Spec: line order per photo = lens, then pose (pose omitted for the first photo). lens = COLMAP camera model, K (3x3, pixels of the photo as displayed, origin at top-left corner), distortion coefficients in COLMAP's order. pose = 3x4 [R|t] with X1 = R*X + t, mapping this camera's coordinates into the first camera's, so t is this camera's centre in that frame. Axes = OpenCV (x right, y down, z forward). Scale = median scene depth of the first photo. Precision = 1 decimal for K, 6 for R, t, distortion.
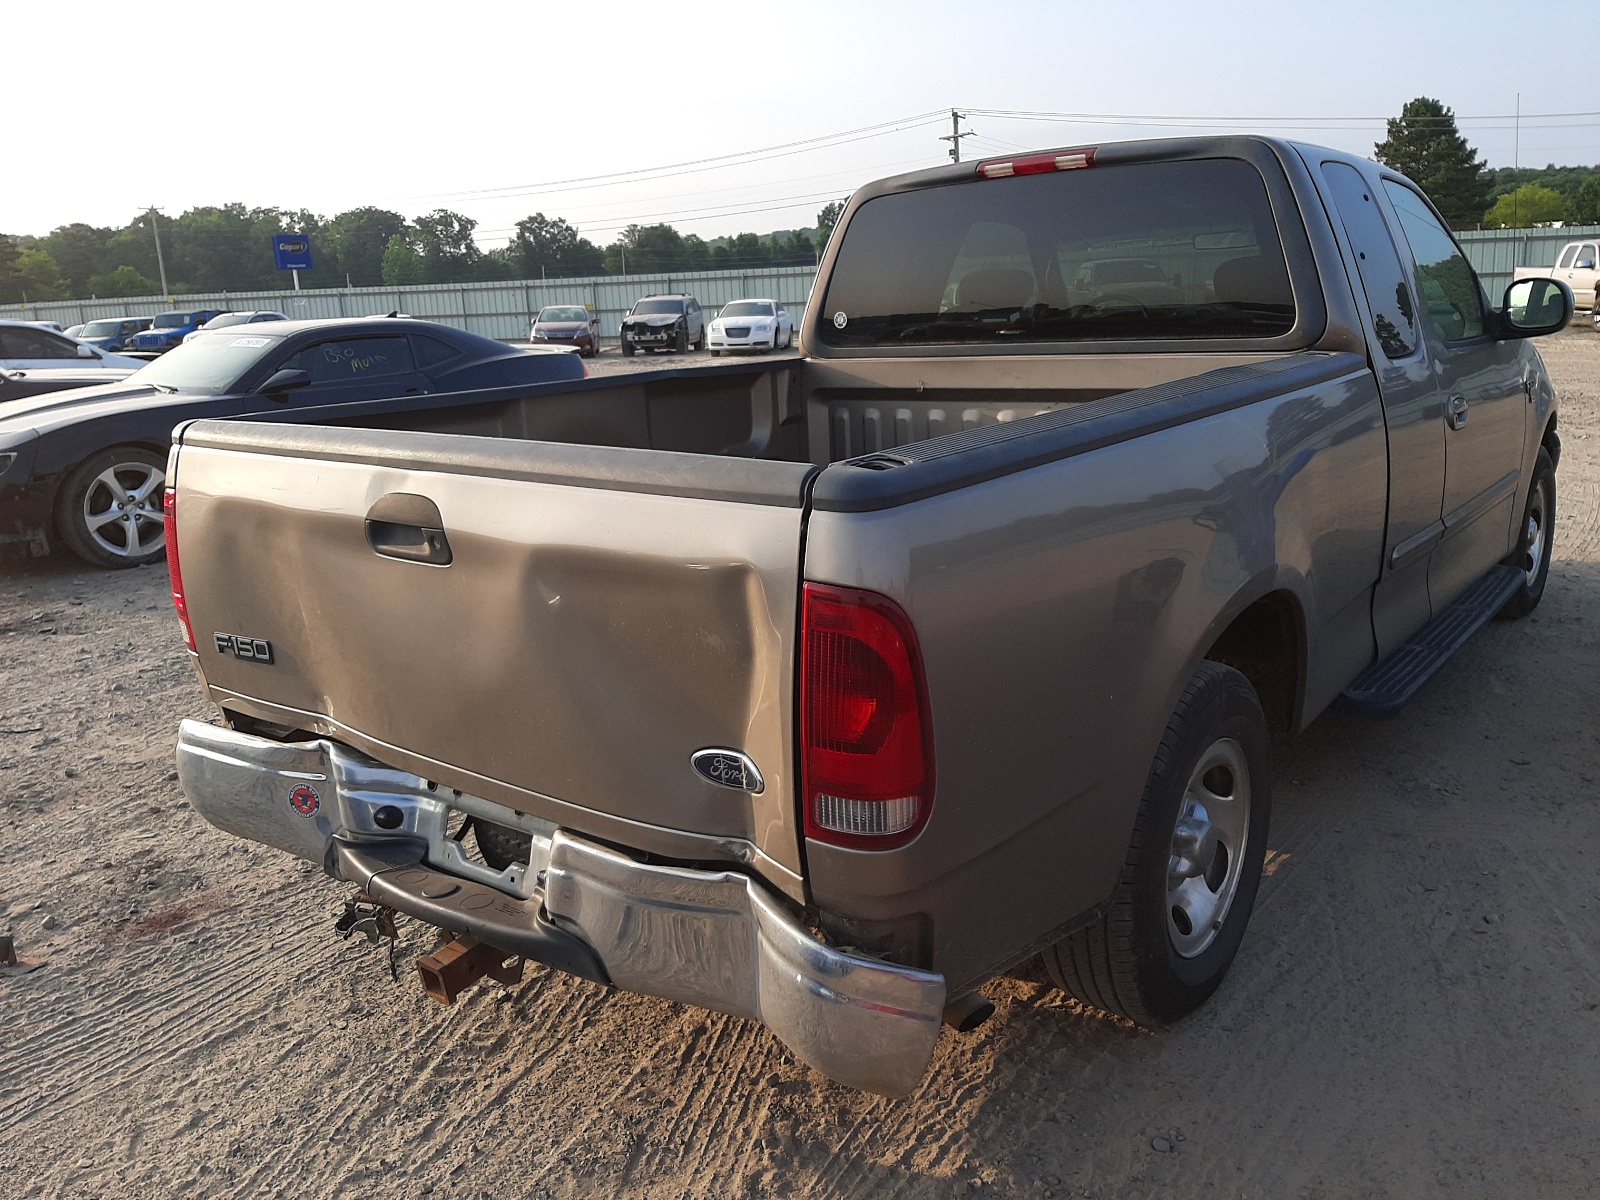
lens RADIAL K [[1211.7, 0, 800.0], [0, 1211.7, 600.0], [0, 0, 1]] dist [0.044850, -0.098722]
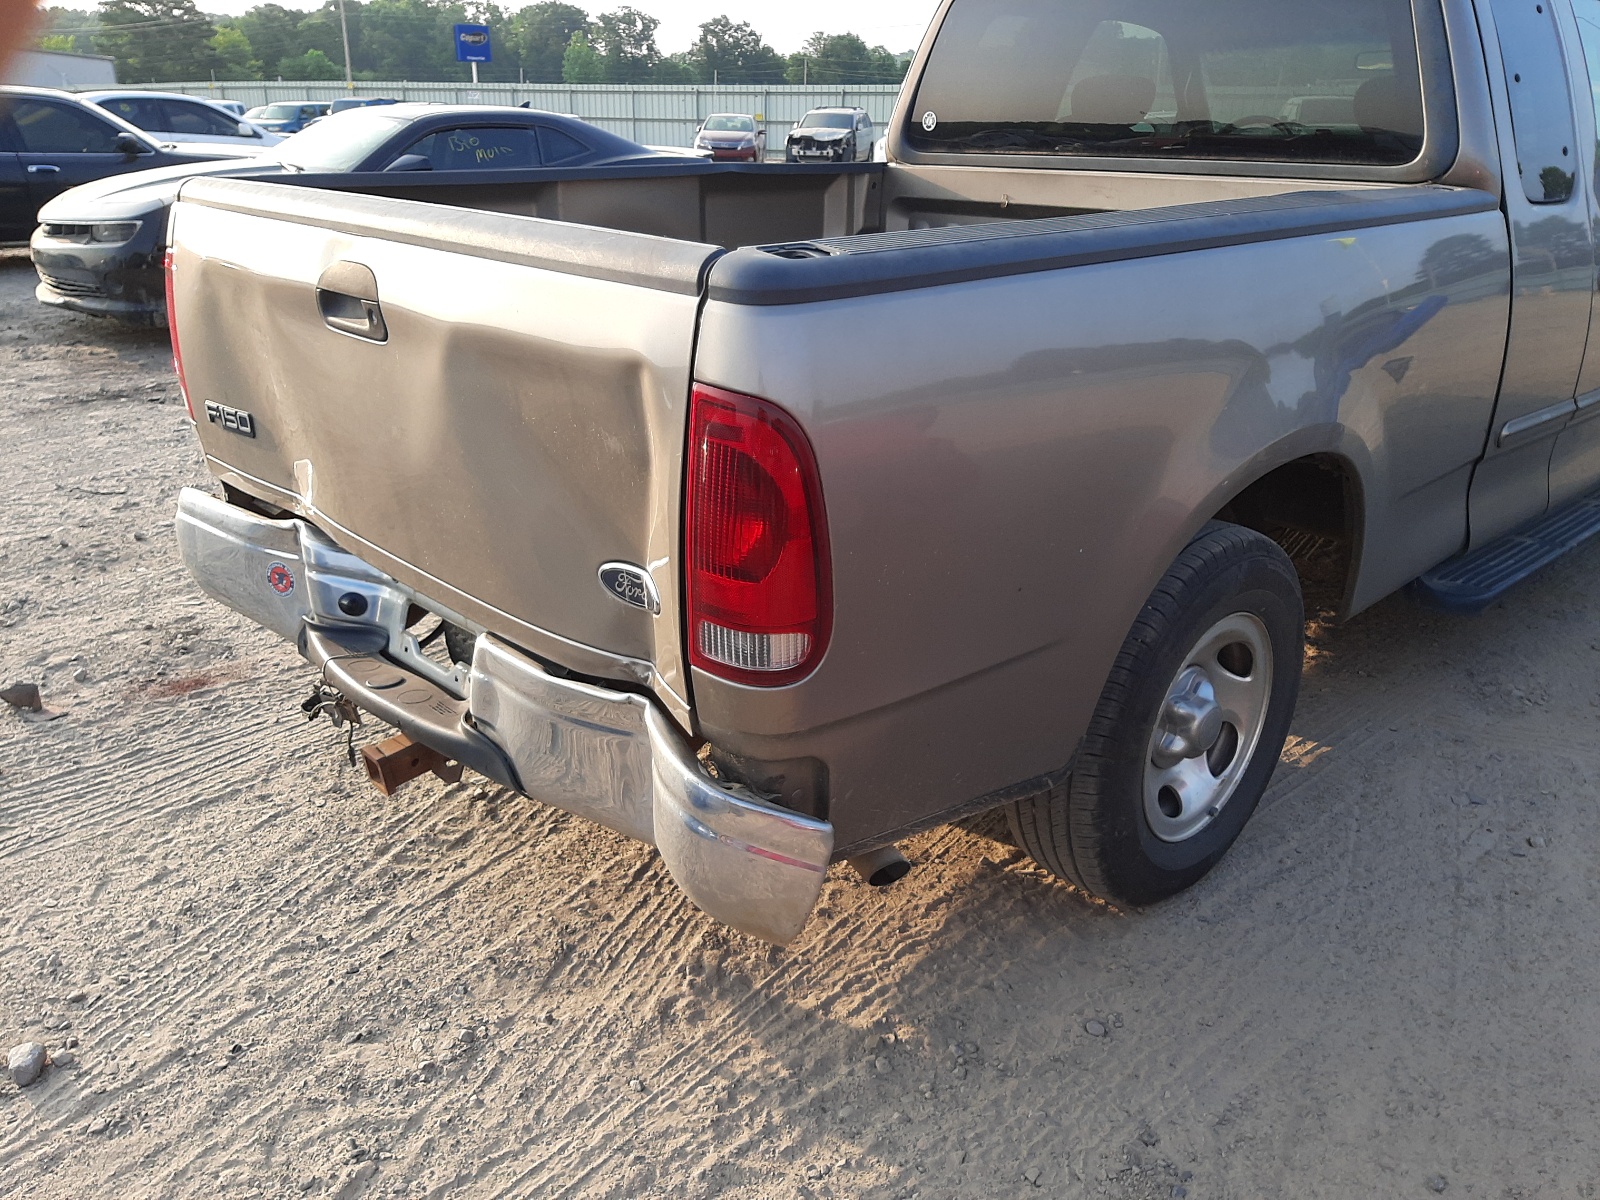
lens RADIAL K [[1217.4, 0, 800.0], [0, 1217.4, 600.0], [0, 0, 1]] dist [0.062519, -0.135624]
pose [[0.989074, 0.101587, -0.106834, 0.119312], [-0.086521, 0.986748, 0.137270, 0.008200], [0.119363, -0.126527, 0.984756, 0.068776]]
